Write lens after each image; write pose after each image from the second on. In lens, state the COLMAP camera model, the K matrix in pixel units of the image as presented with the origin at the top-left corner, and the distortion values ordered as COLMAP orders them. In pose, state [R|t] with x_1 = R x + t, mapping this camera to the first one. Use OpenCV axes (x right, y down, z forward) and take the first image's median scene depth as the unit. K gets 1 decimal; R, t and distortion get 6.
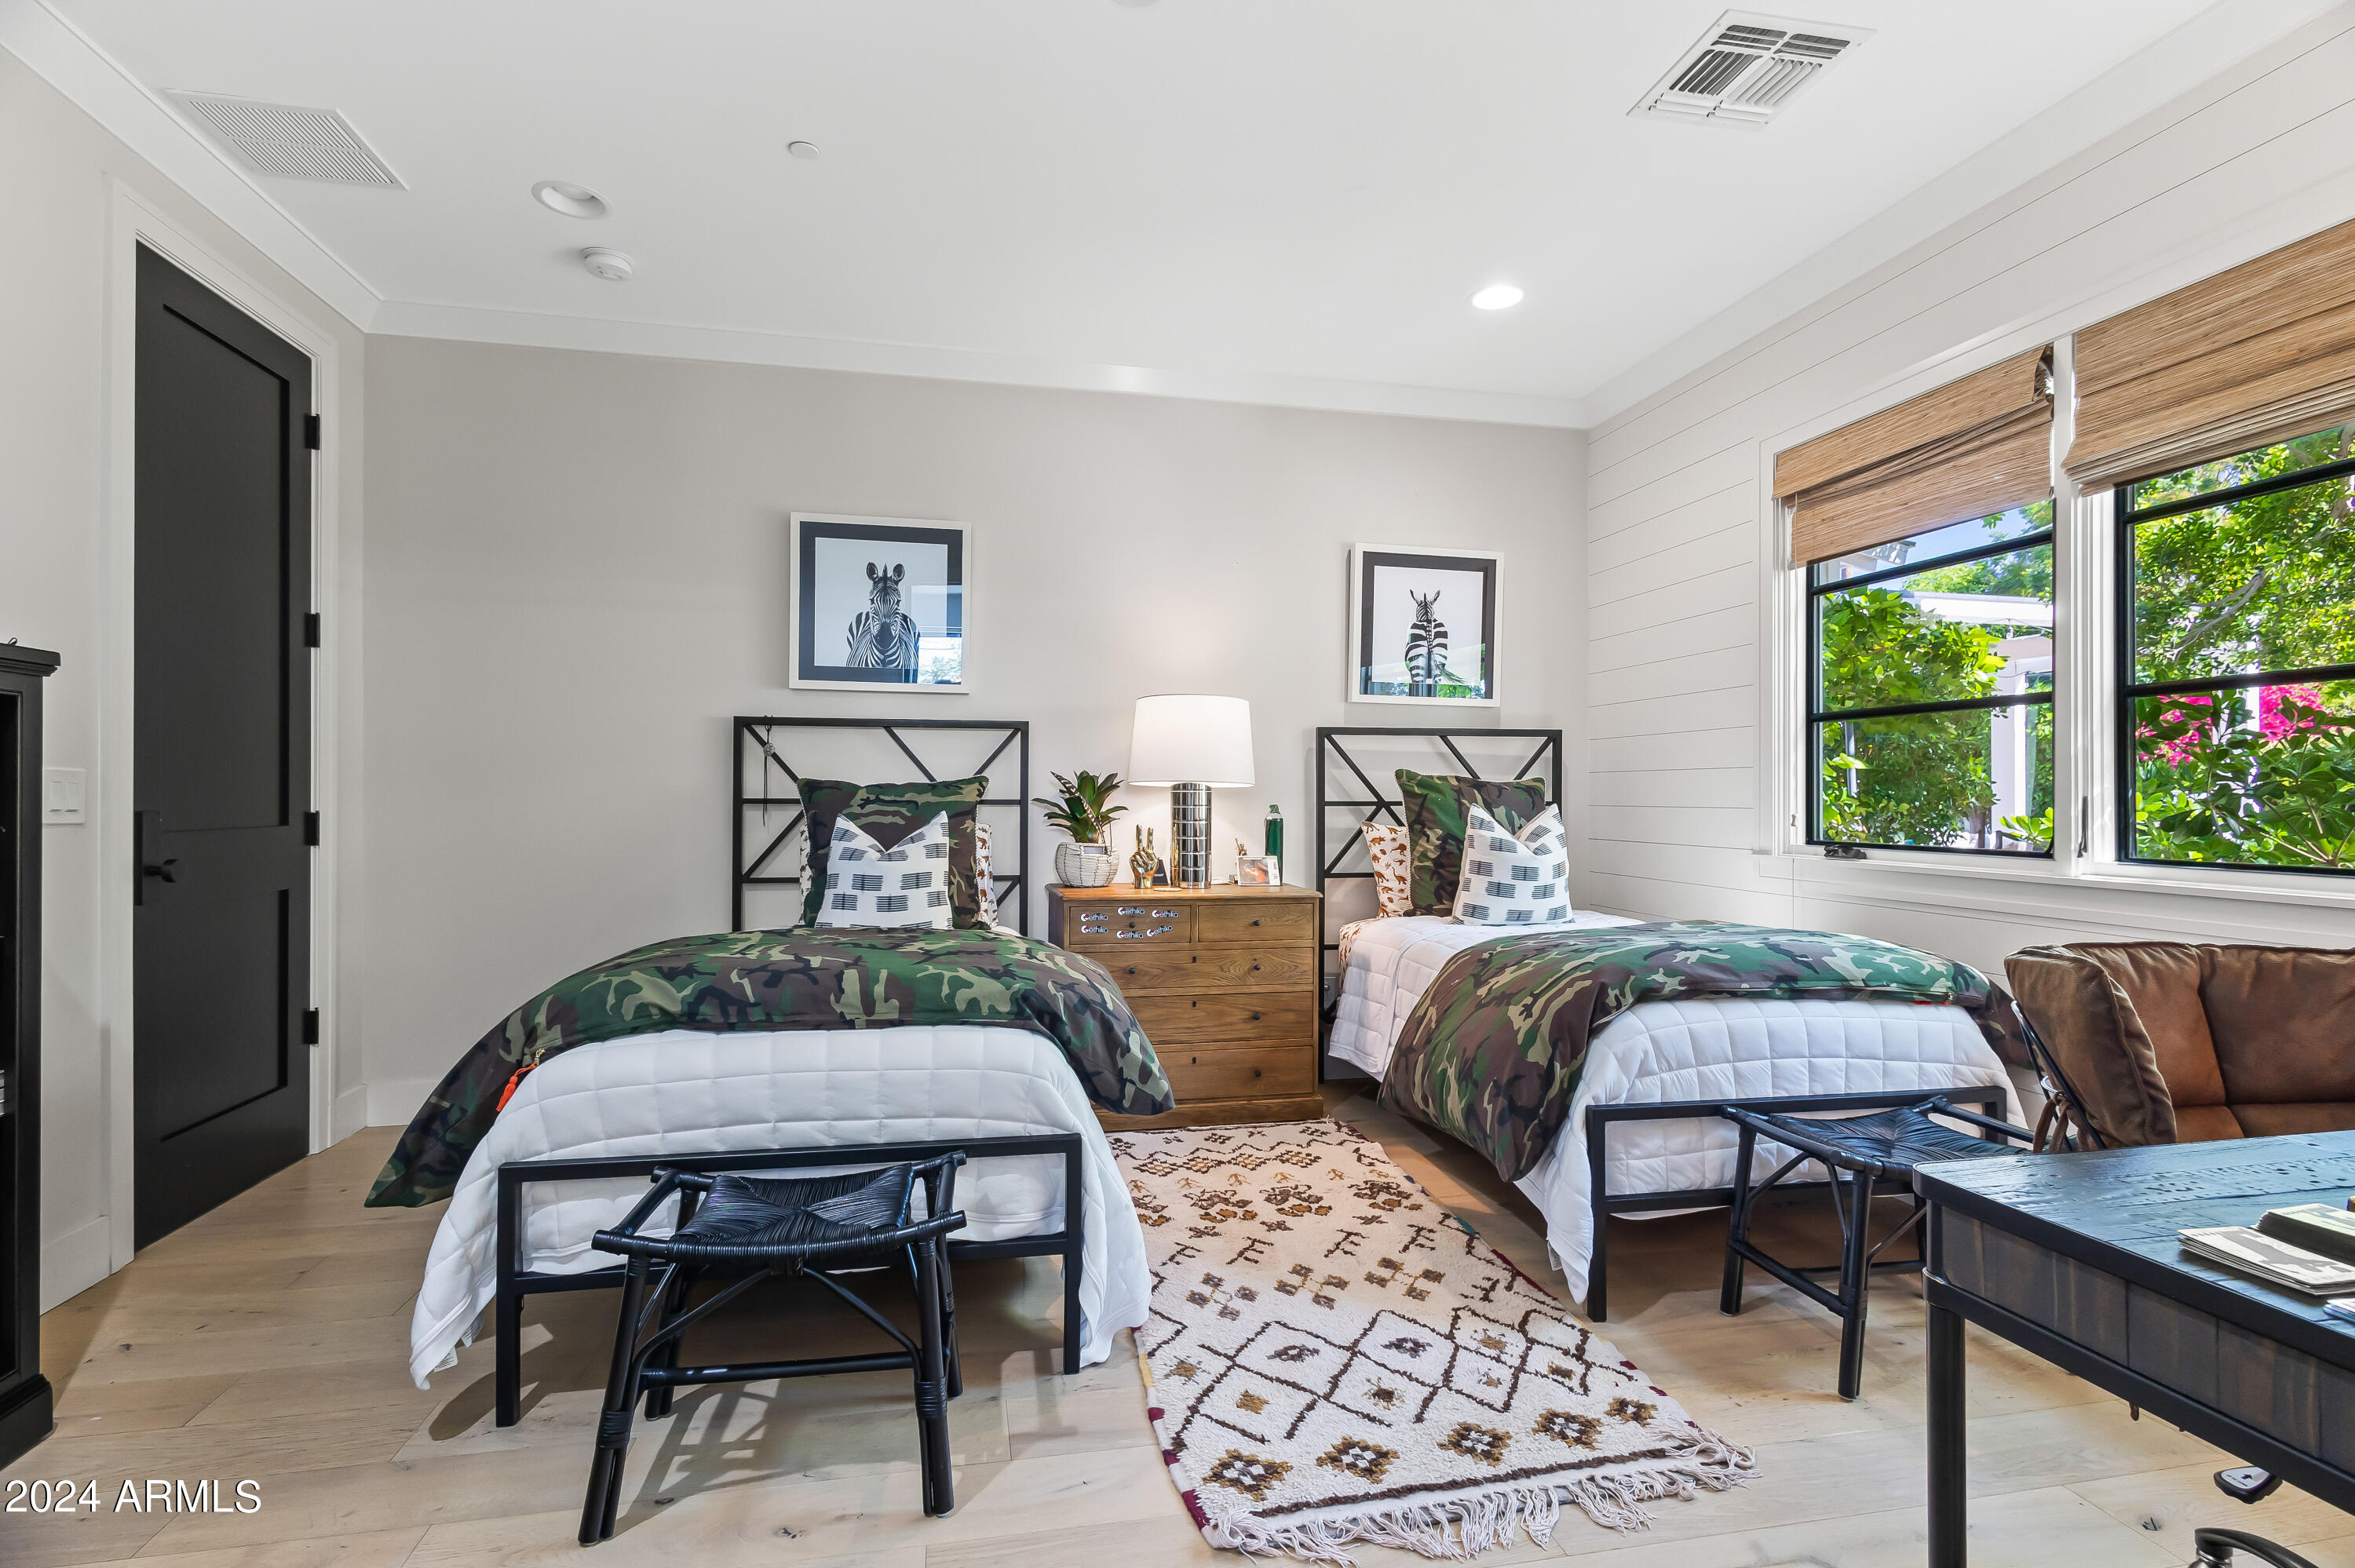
lens RADIAL K [[1146.5, 0, 1173.3], [0, 1146.5, 798.6], [0, 0, 1]] dist [0.000908, -0.000043]
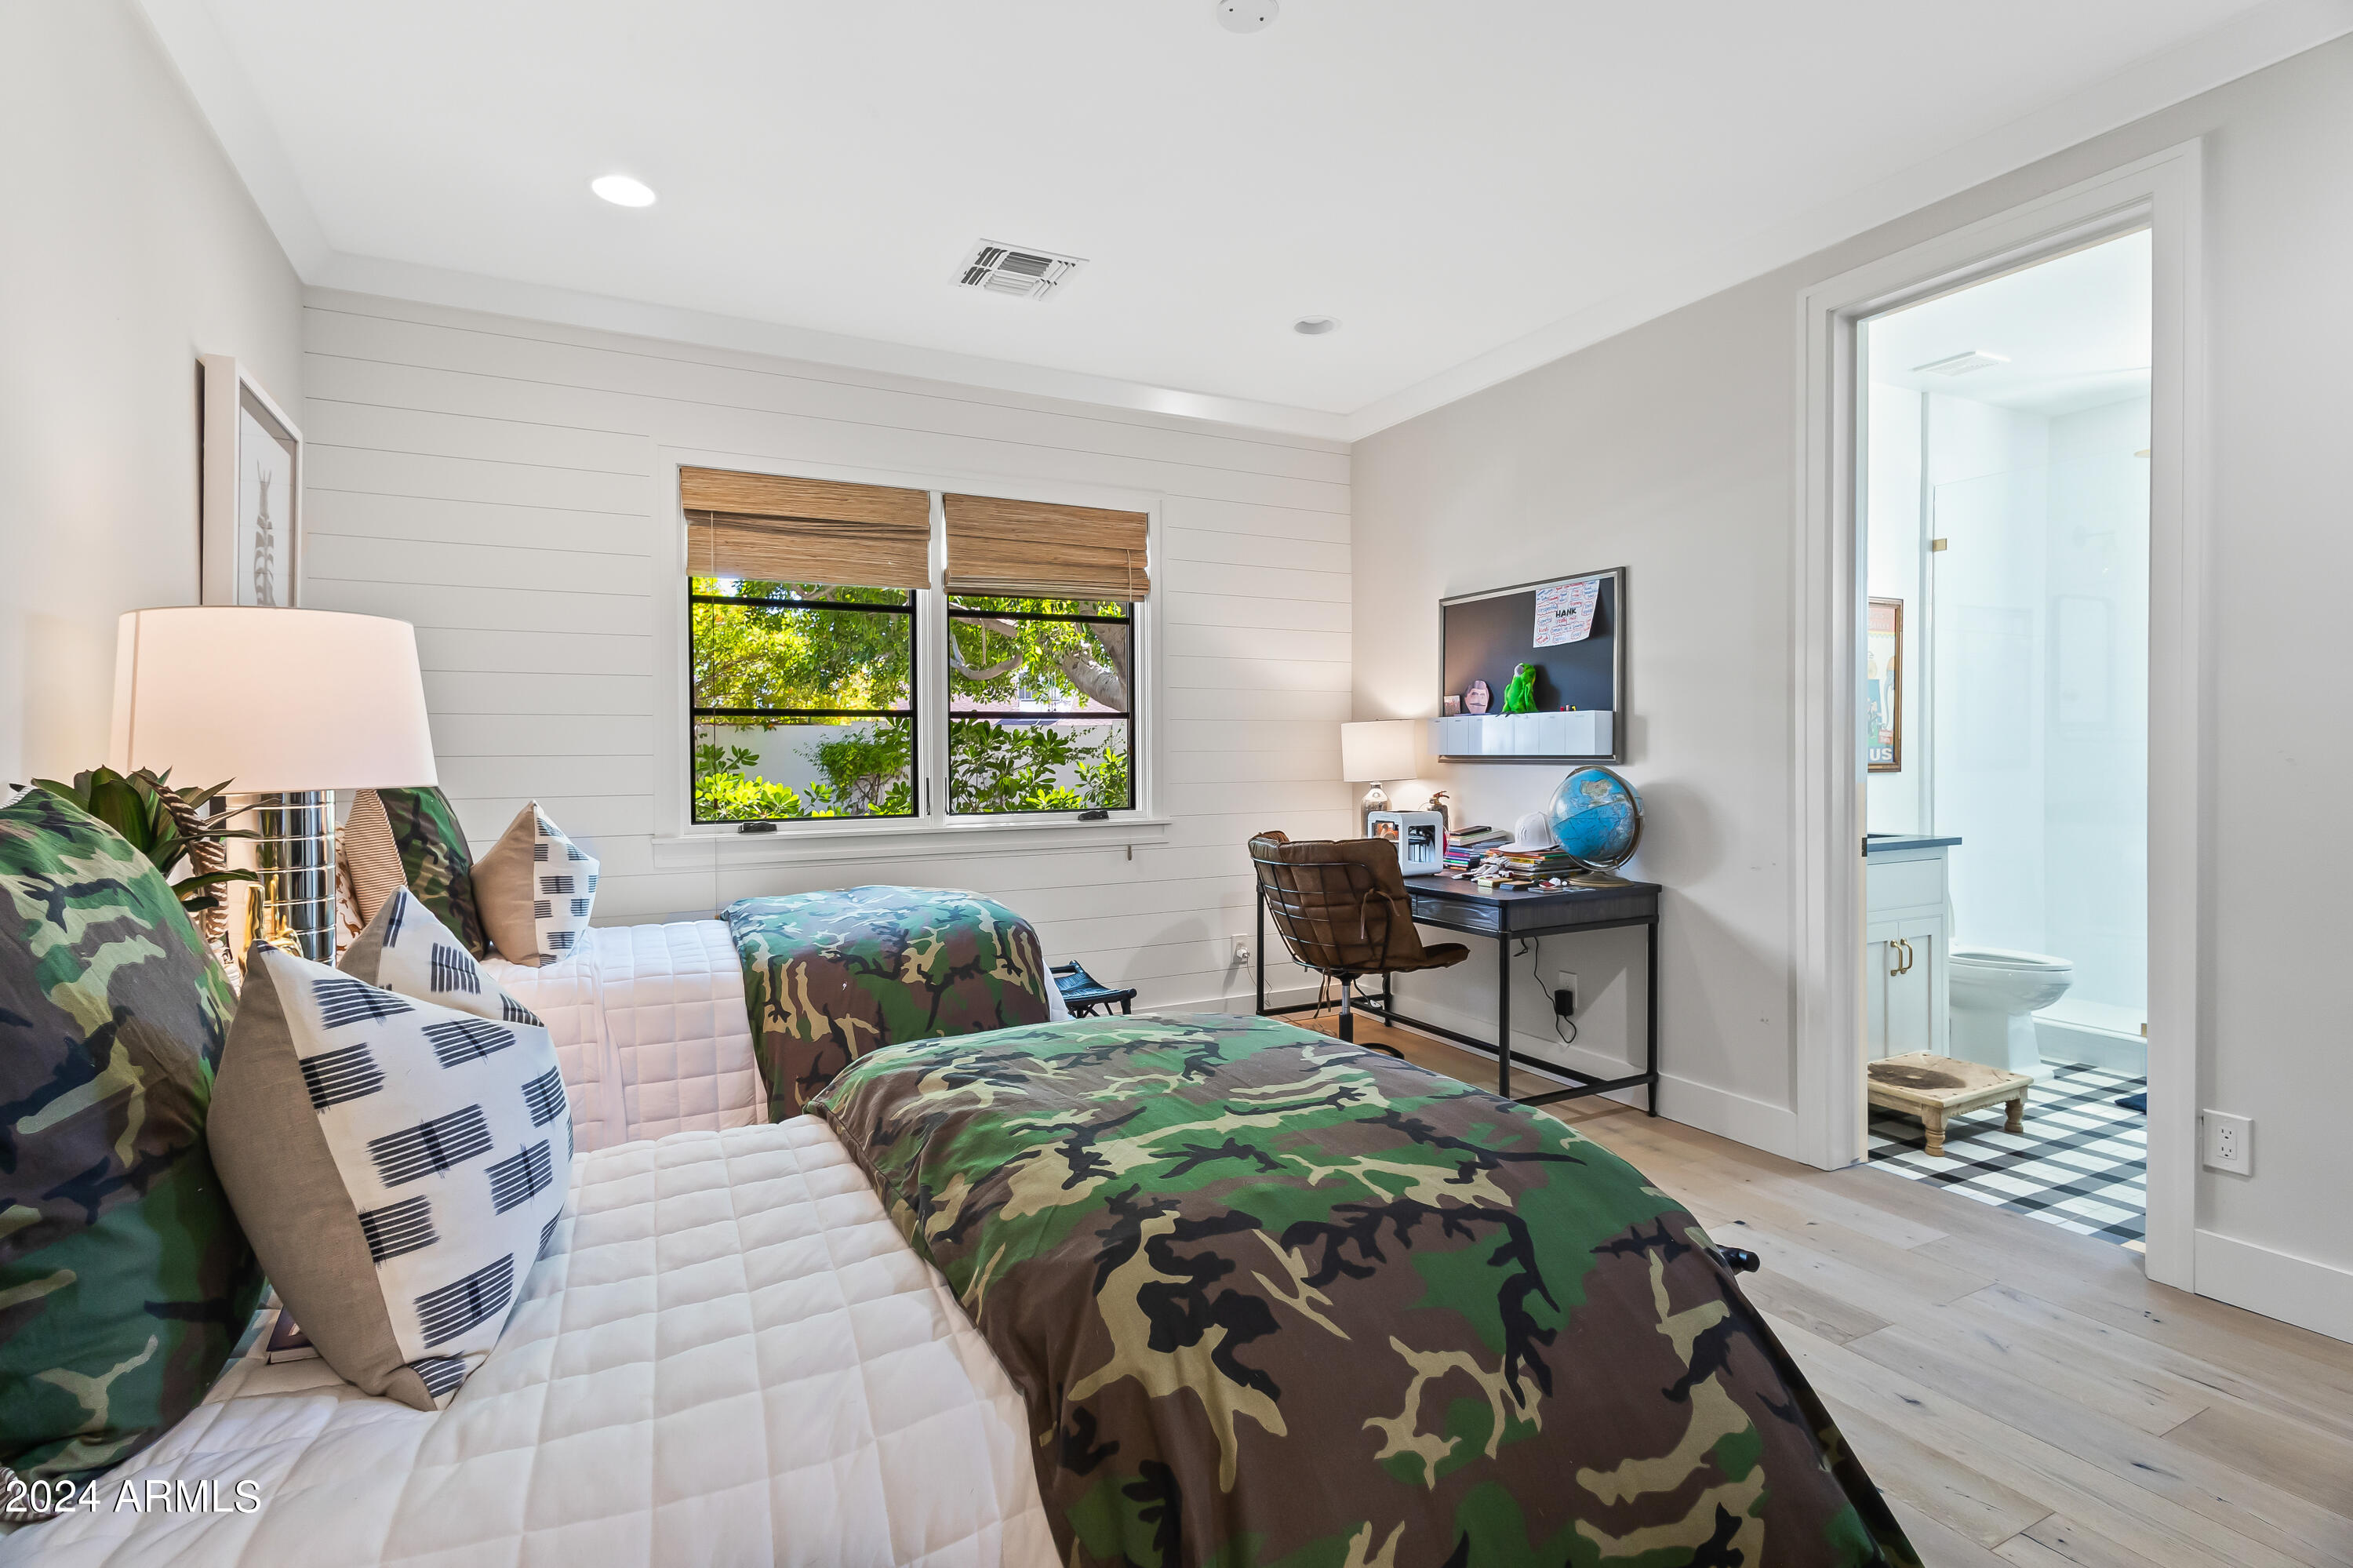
lens RADIAL K [[1090.1, 0, 1164.4], [0, 1090.1, 771.4], [0, 0, 1]] dist [0.003279, -0.000026]
pose [[-0.283526, -0.025605, 0.958623, -0.598922], [-0.000050, 0.999644, 0.026686, -0.039712], [-0.958965, 0.007518, -0.283426, 0.859520]]
